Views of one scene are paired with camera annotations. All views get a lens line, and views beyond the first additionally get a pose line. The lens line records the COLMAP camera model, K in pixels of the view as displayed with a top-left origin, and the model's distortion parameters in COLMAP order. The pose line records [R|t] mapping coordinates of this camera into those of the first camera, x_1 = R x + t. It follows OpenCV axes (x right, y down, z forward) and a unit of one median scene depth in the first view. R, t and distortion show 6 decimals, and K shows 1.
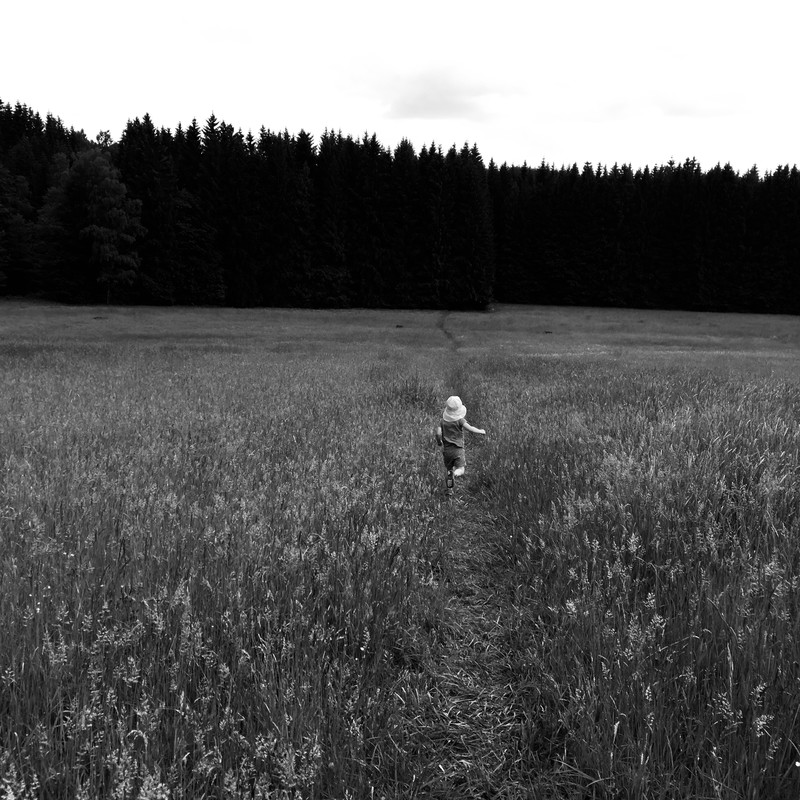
lens RADIAL K [[913.6, 0, 404.1], [0, 913.6, 395.2], [0, 0, 1]] dist [0.078090, 0.000000]
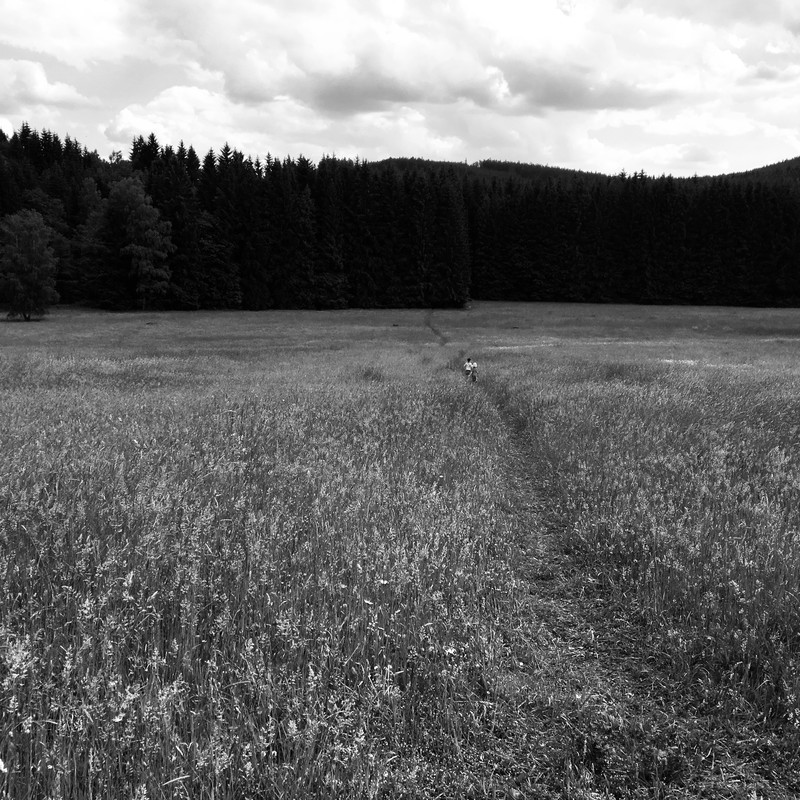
lens RADIAL K [[913.6, 0, 396.7], [0, 913.6, 400.8], [0, 0, 1]] dist [0.078090, 0.000000]
pose [[0.999598, -0.022514, 0.017240, -0.019694], [0.022251, 0.999635, 0.015323, 0.005738], [-0.017579, -0.014933, 0.999734, -0.173367]]
